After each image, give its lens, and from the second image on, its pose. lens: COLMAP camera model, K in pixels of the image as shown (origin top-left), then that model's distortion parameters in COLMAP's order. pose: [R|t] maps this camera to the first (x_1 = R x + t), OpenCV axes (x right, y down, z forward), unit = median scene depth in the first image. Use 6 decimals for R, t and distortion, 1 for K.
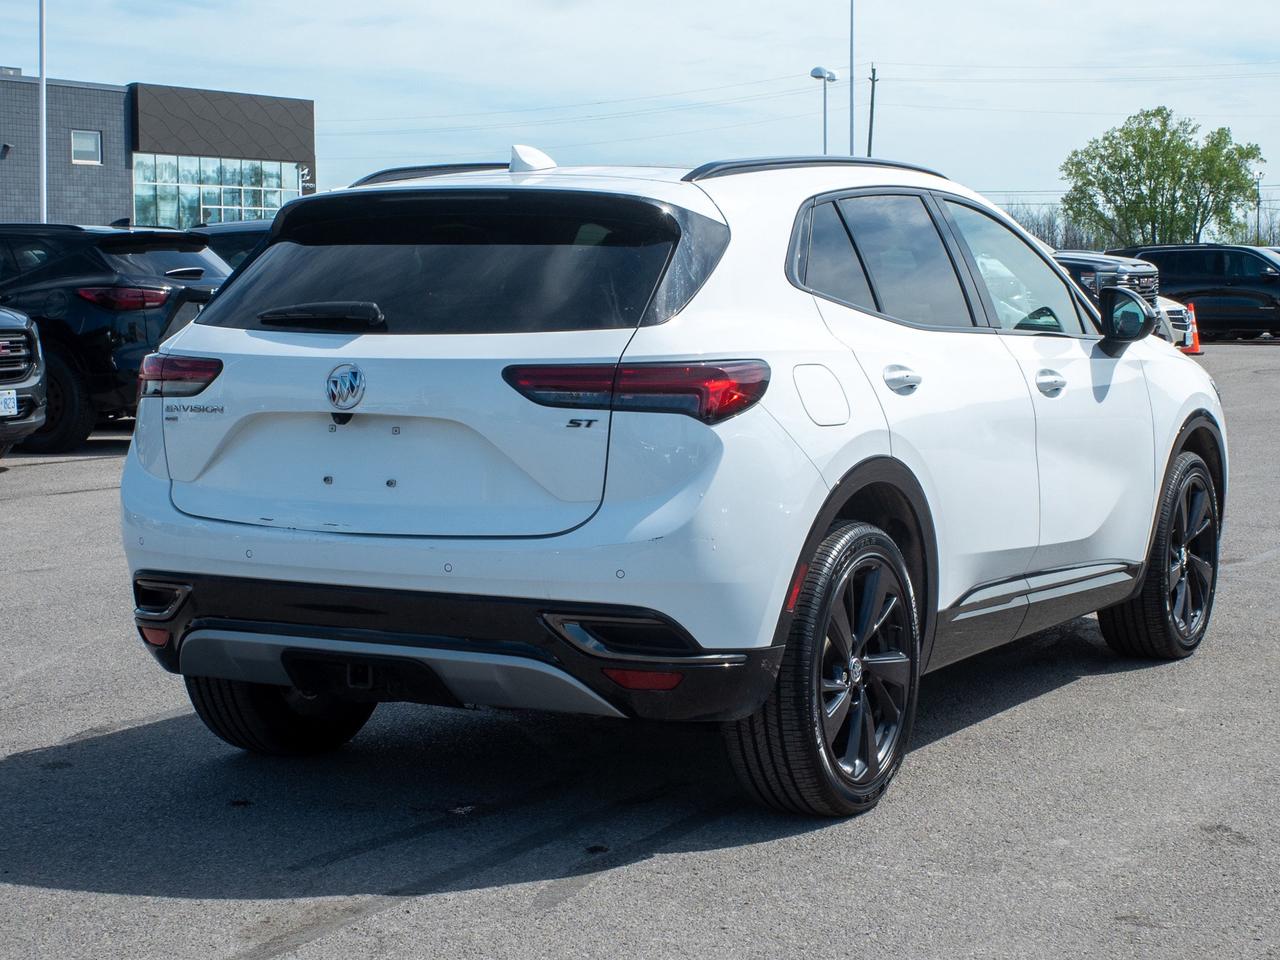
lens RADIAL K [[2446.0, 0, 640.0], [0, 2446.0, 480.0], [0, 0, 1]] dist [0.028008, -0.112663]
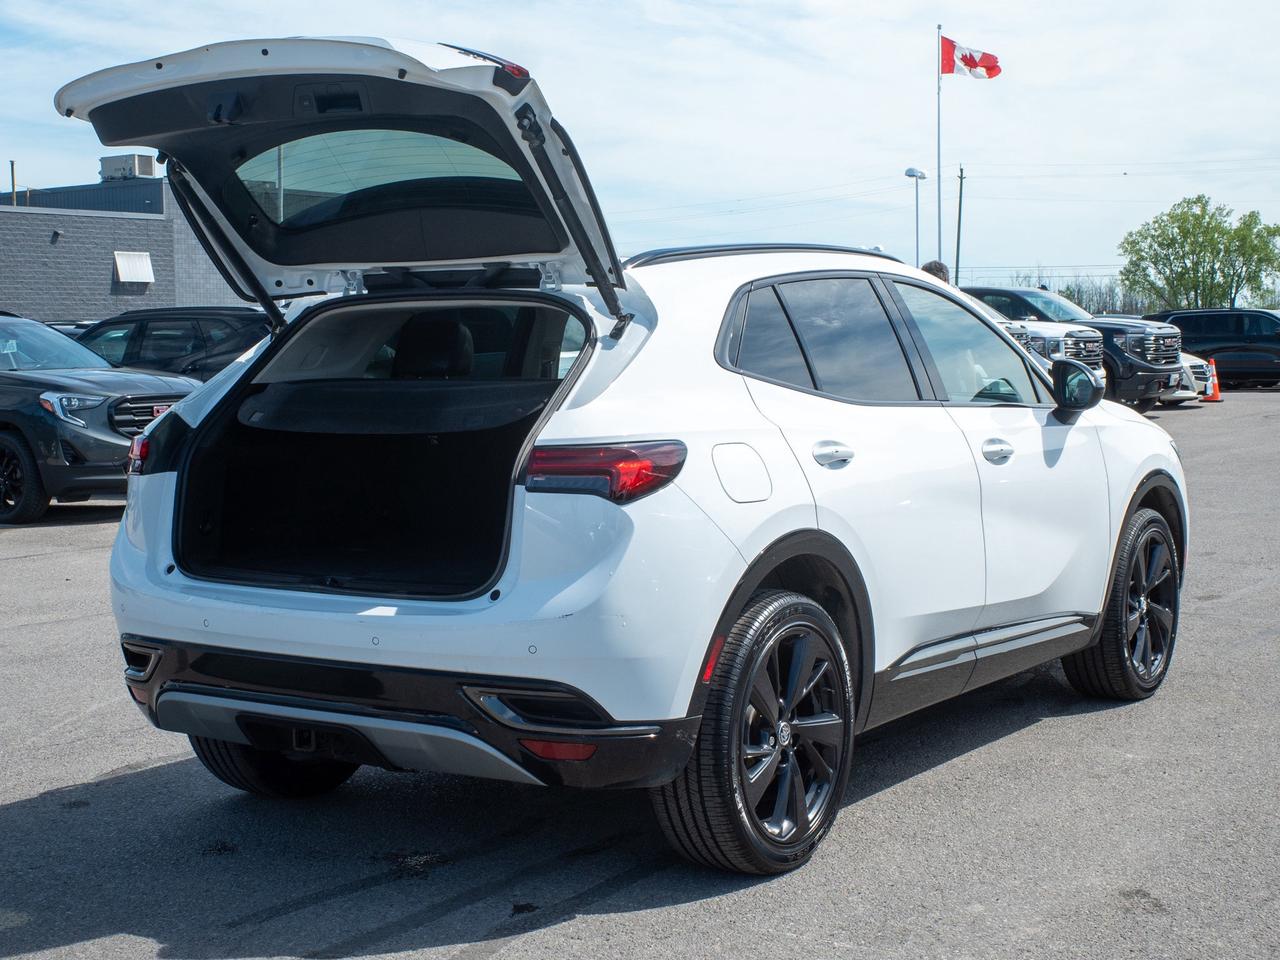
lens RADIAL K [[1953.4, 0, 566.6], [0, 1953.4, 474.3], [0, 0, 1]] dist [-0.008071, 0.008323]
pose [[0.994398, -0.004594, -0.105601, 0.083513], [0.003090, 0.999891, -0.014403, -0.021277], [0.105656, 0.013996, 0.994304, 0.157270]]
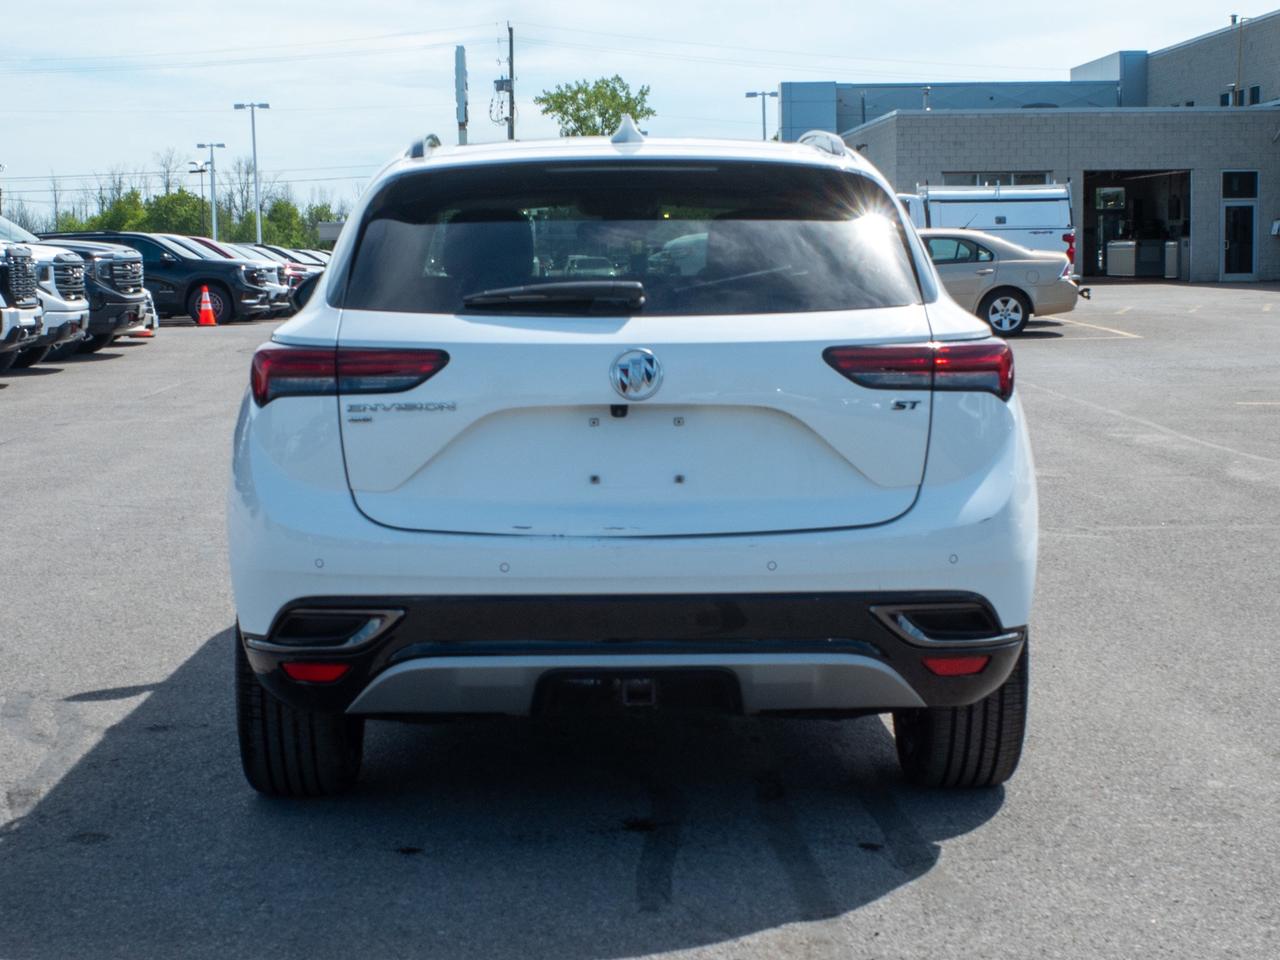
lens RADIAL K [[2304.5, 0, 640.0], [0, 2304.5, 480.0], [0, 0, 1]] dist [-0.050604, 0.002385]
pose [[0.869638, -0.052926, 0.490846, -0.499813], [0.047618, 0.998594, 0.023309, -0.017790], [-0.491389, 0.003103, 0.870935, 0.235839]]
